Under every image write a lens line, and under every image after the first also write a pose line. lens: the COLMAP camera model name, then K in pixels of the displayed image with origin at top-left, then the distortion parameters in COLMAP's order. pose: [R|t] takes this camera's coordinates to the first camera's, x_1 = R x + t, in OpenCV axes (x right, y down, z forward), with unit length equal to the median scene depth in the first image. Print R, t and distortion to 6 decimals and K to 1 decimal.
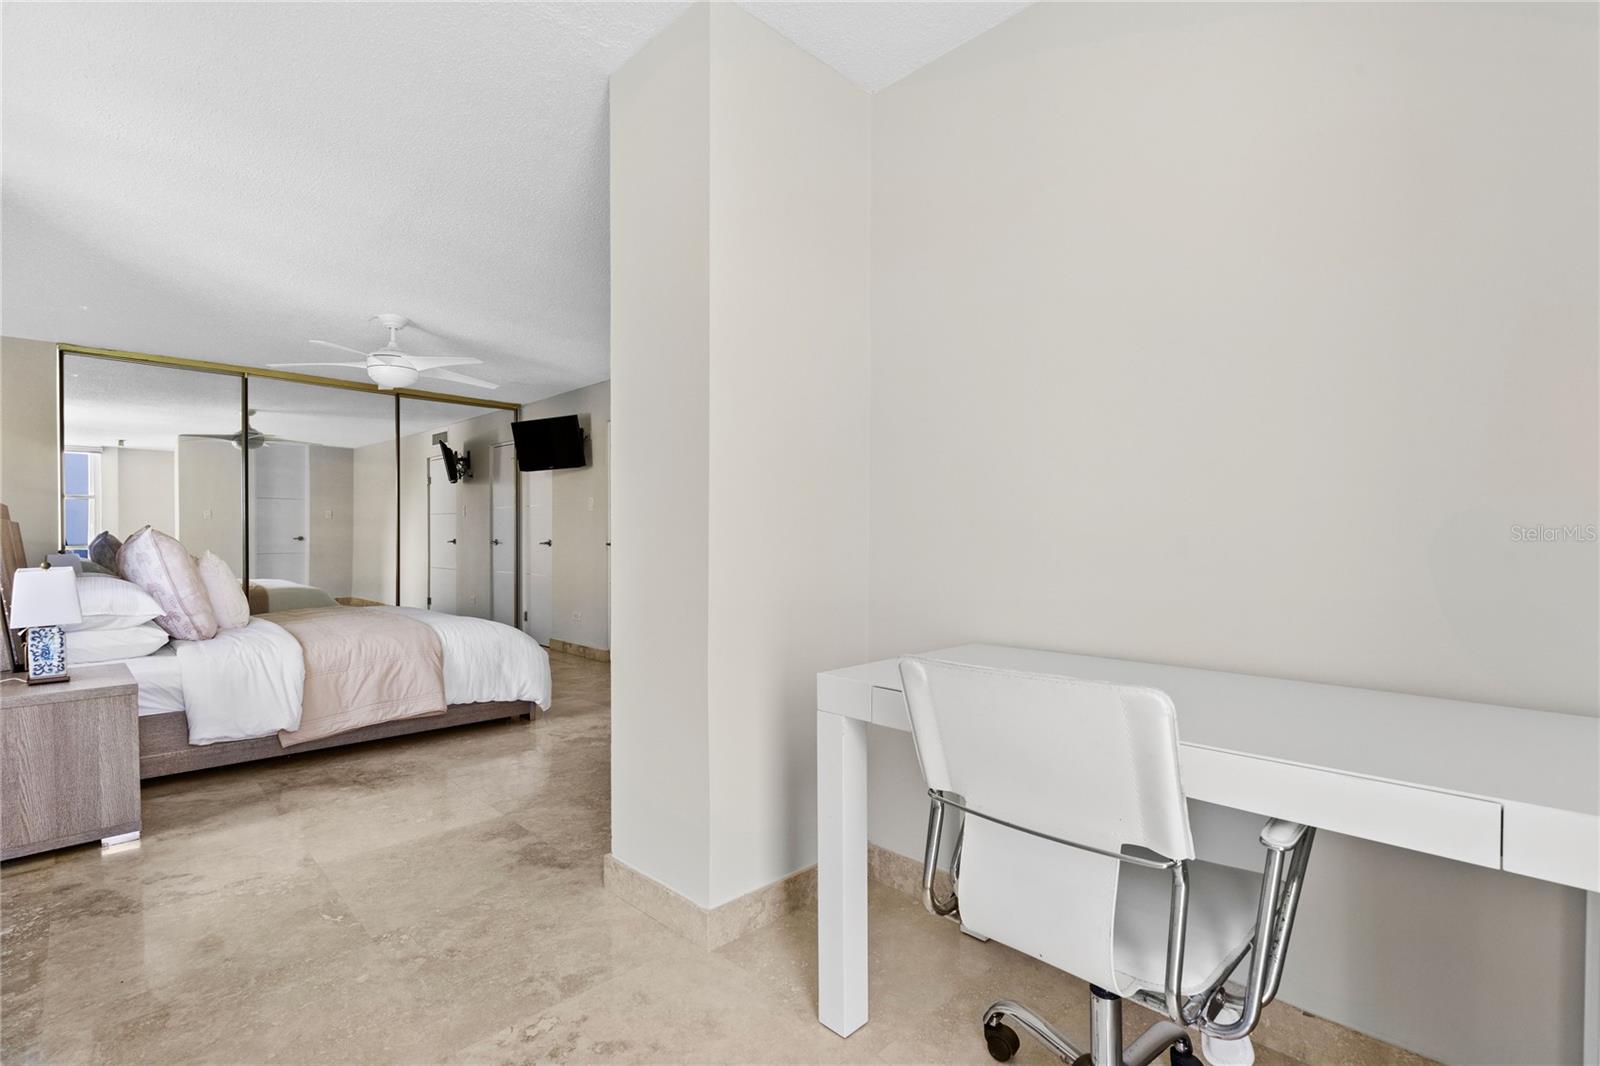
lens RADIAL K [[750.1, 0, 800.0], [0, 750.1, 533.0], [0, 0, 1]] dist [-0.001033, 0.001636]
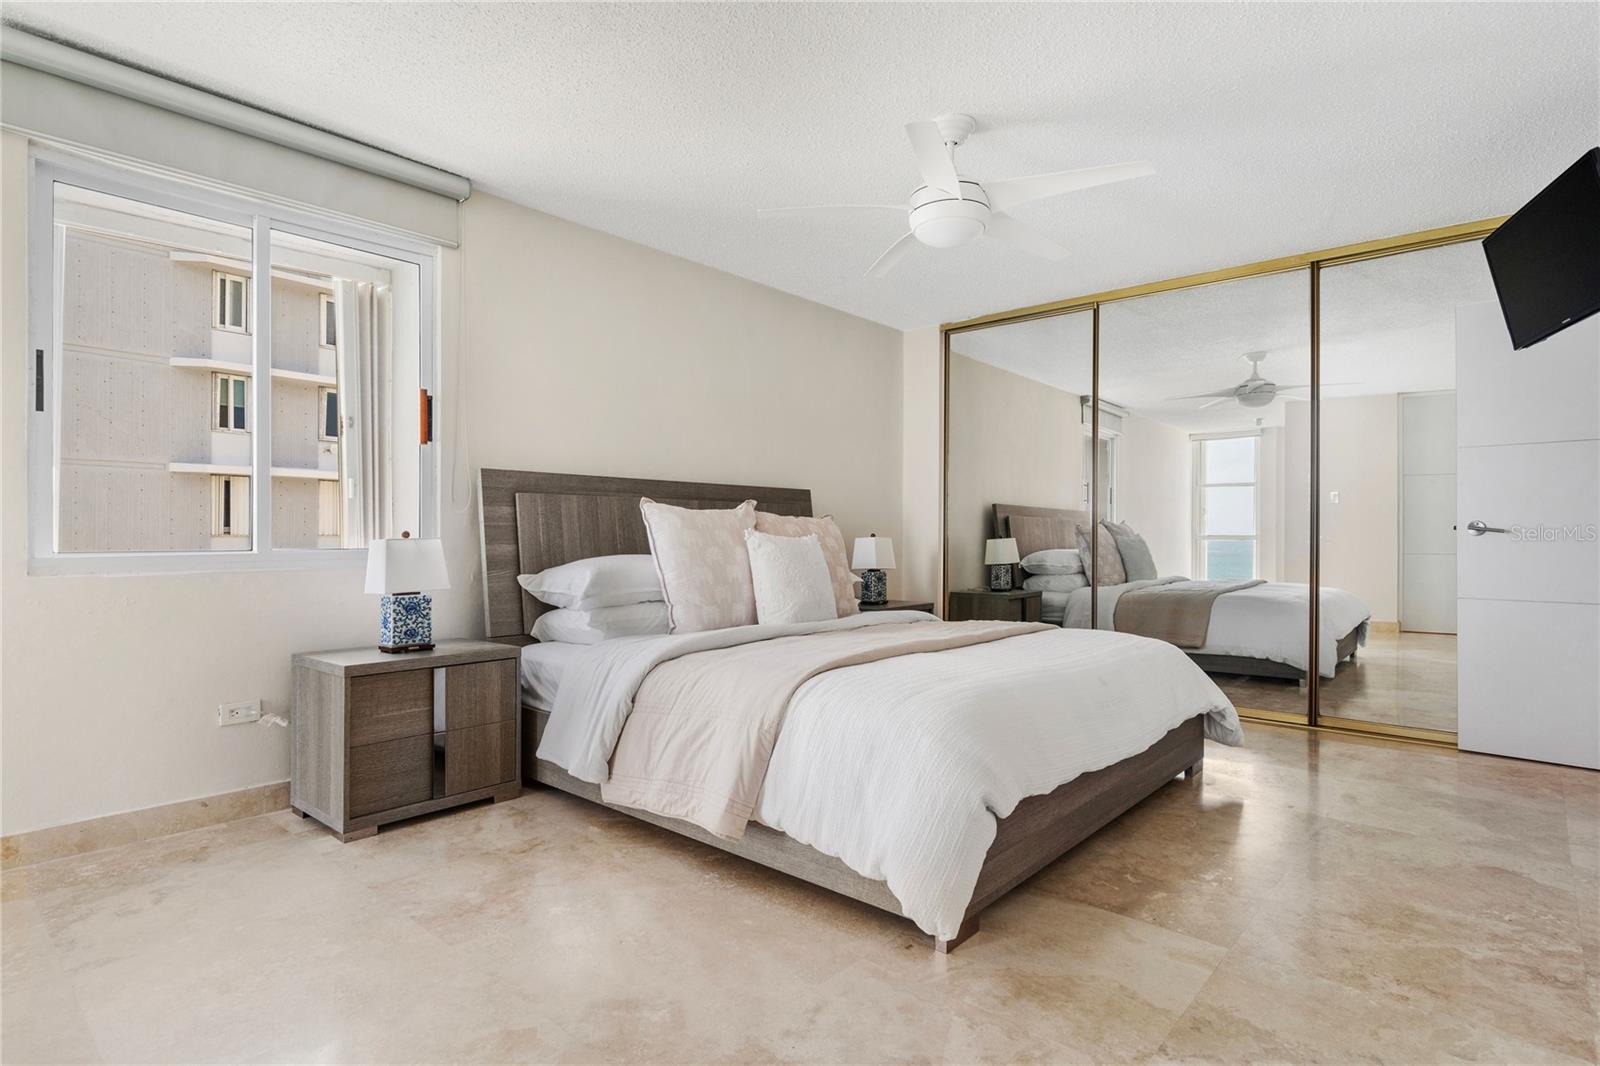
lens RADIAL K [[820.0, 0, 800.0], [0, 820.0, 533.0], [0, 0, 1]] dist [0.005928, 0.000853]
pose [[0.082006, 0.005317, -0.996618, 0.112086], [-0.001047, 0.999986, 0.005249, 0.027681], [0.996631, 0.000613, 0.082010, 1.192883]]
